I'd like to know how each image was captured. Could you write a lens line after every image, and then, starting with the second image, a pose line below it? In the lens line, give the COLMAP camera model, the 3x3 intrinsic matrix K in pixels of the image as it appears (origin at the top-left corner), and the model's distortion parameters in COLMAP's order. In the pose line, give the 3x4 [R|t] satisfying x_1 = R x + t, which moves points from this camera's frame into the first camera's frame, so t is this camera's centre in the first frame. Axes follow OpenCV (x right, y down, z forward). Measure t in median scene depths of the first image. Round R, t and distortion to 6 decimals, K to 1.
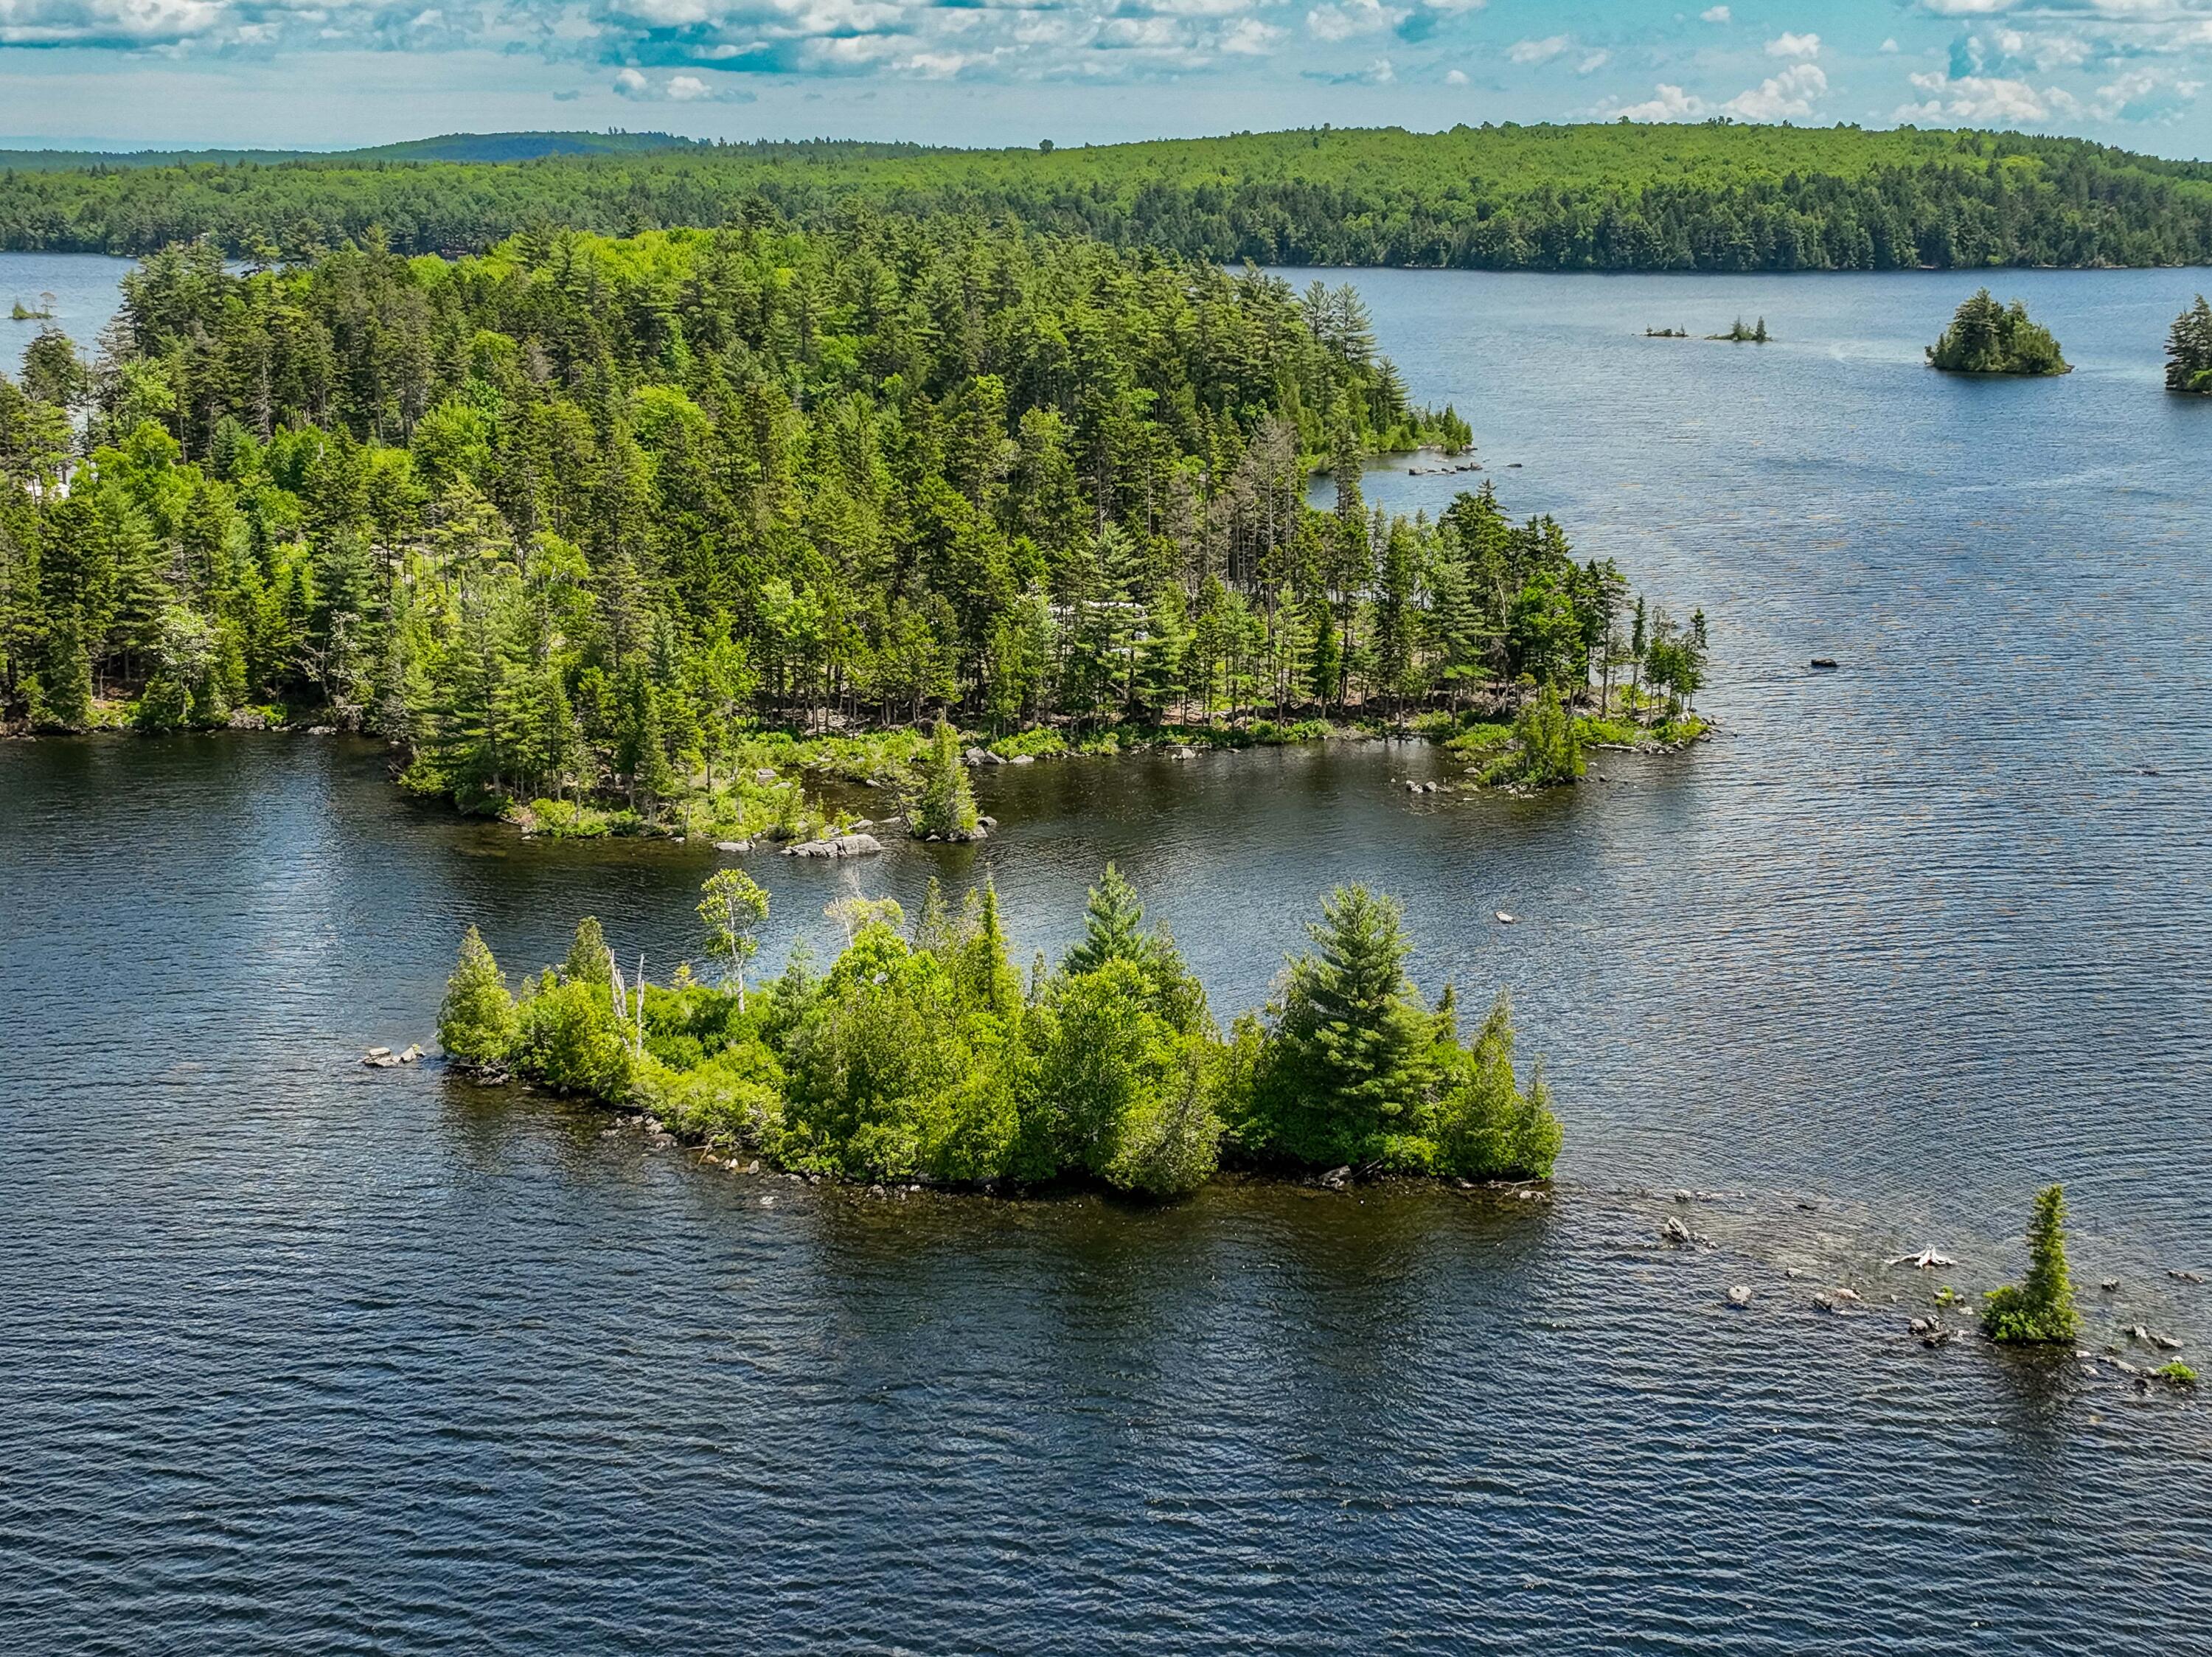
lens RADIAL K [[2998.3, 0, 1106.0], [0, 2998.3, 828.5], [0, 0, 1]] dist [0.003850, 0.047859]
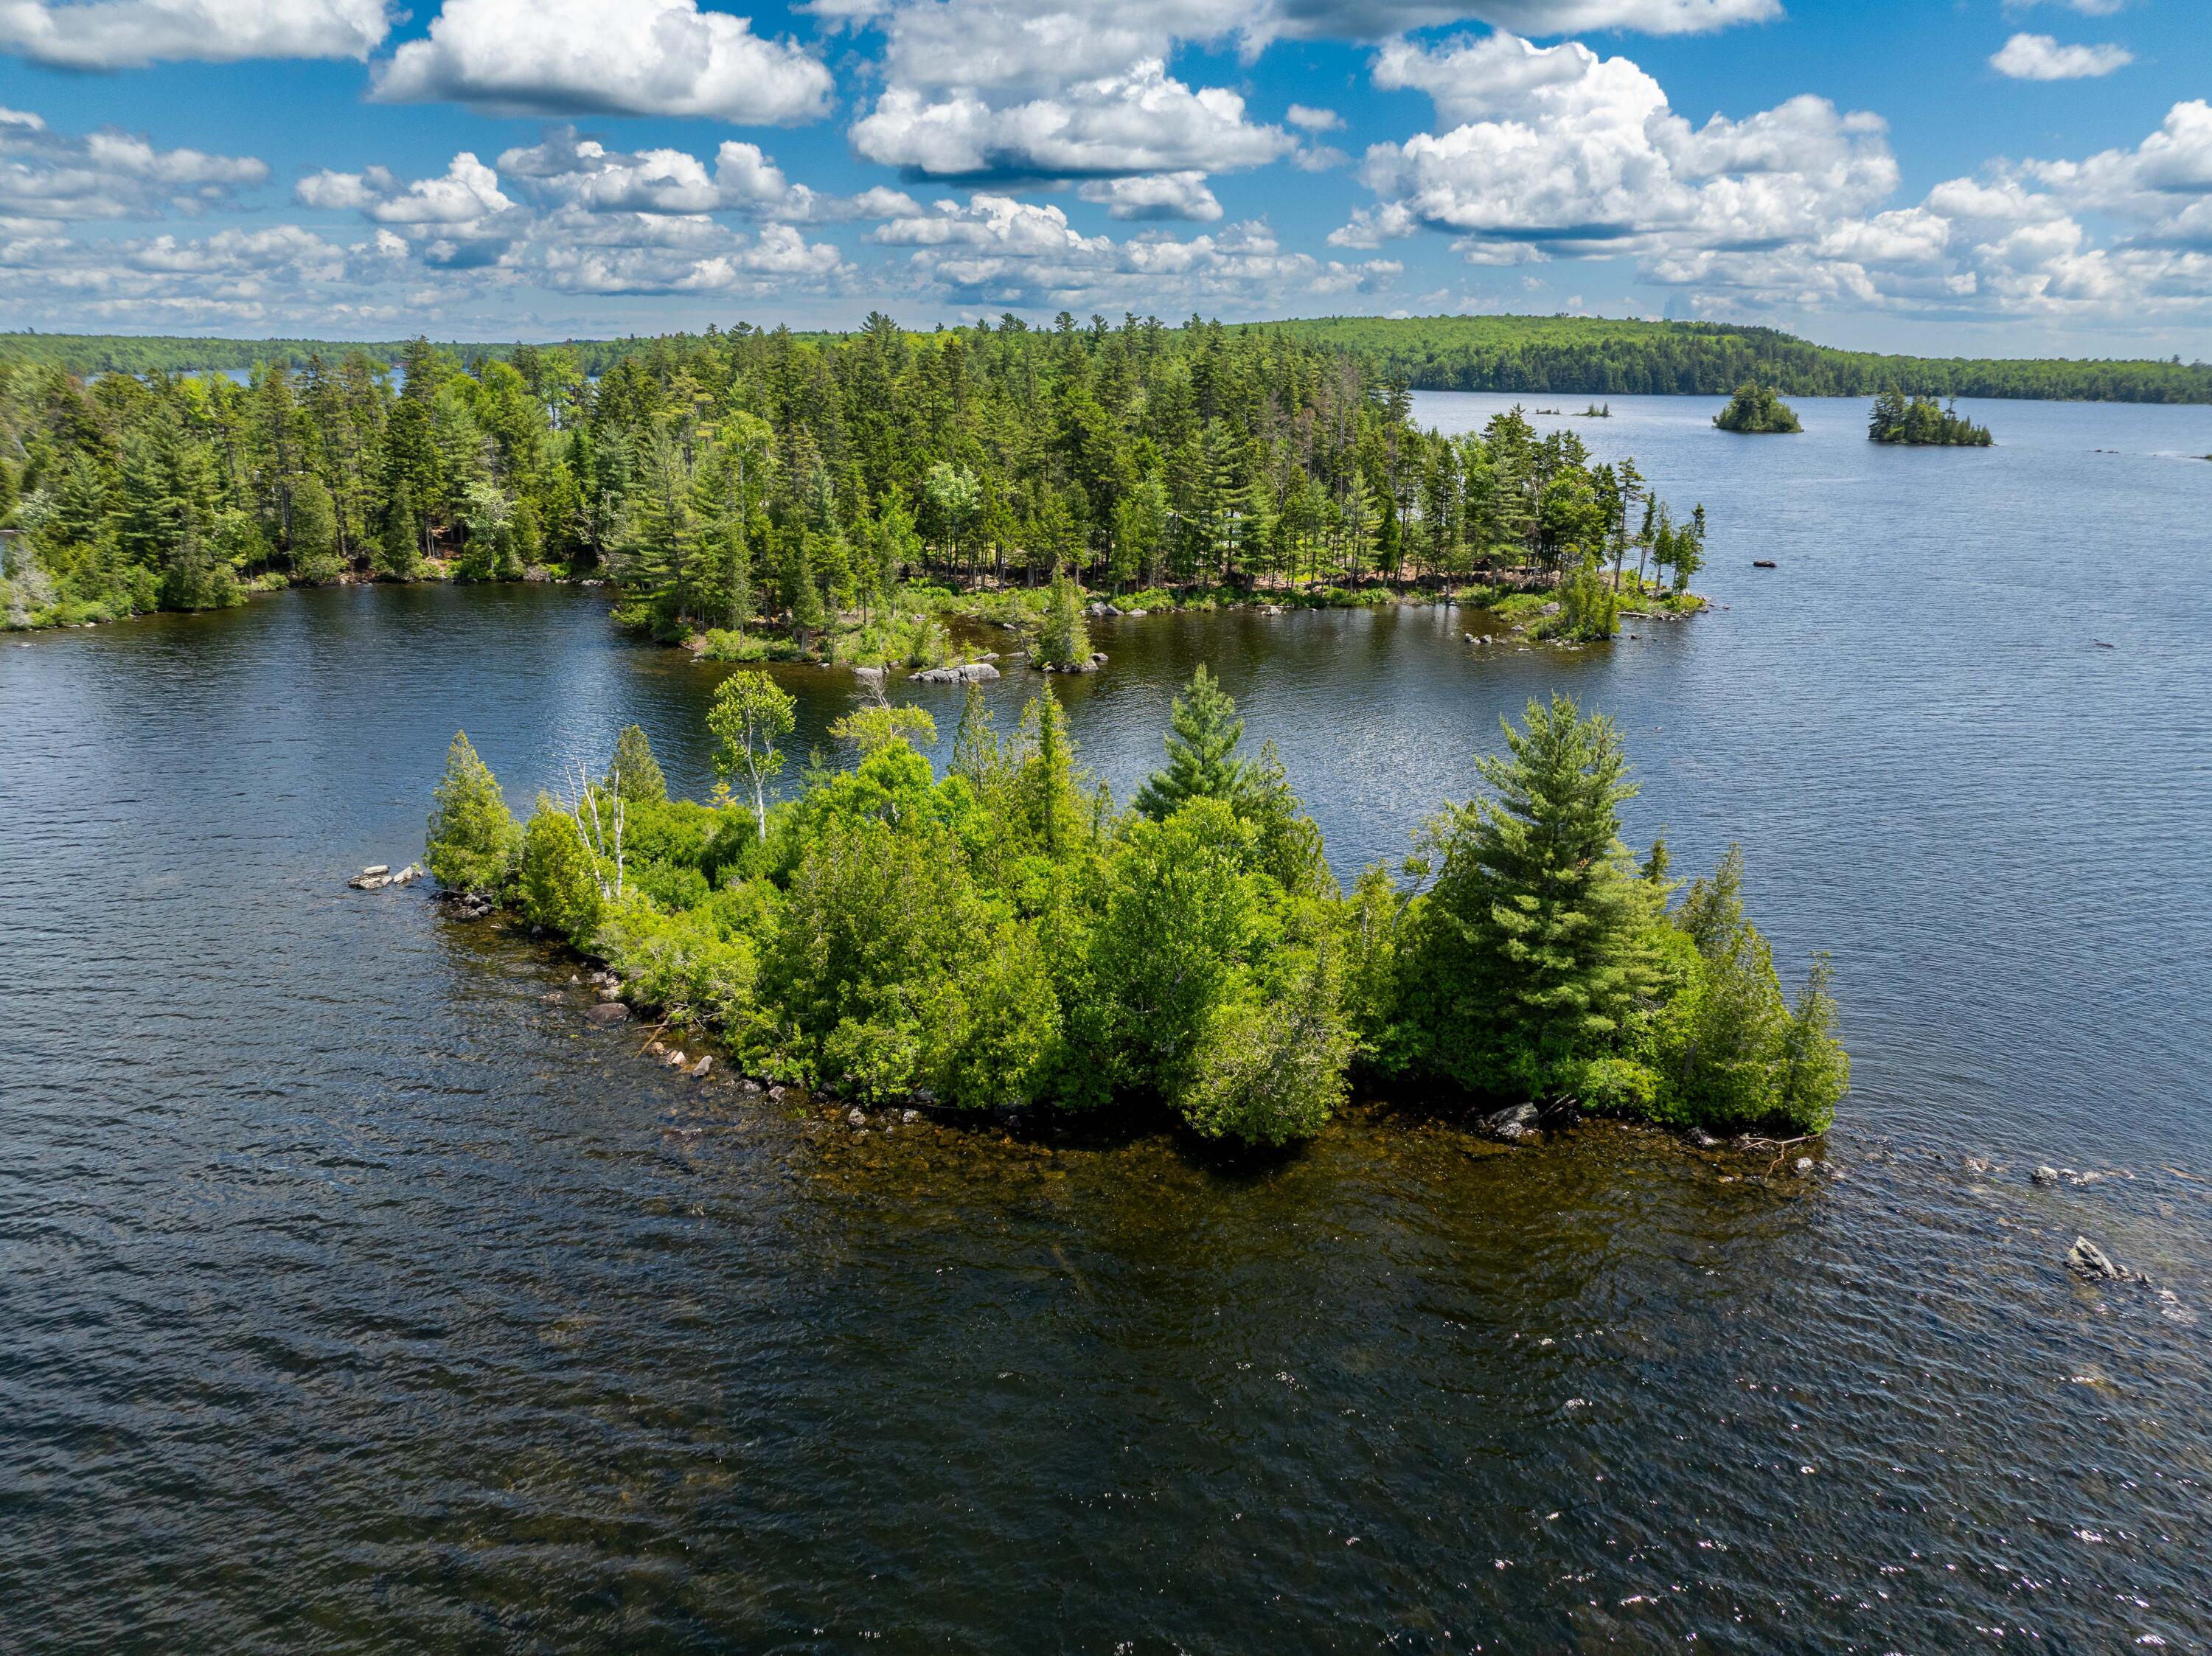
lens RADIAL K [[1541.7, 0, 1099.1], [0, 1541.7, 785.8], [0, 0, 1]] dist [-0.046058, -0.002460]
pose [[0.997163, 0.028004, -0.069864, 0.002043], [-0.024165, 0.998183, 0.055198, 0.012977], [0.071283, -0.053353, 0.996028, 0.381302]]
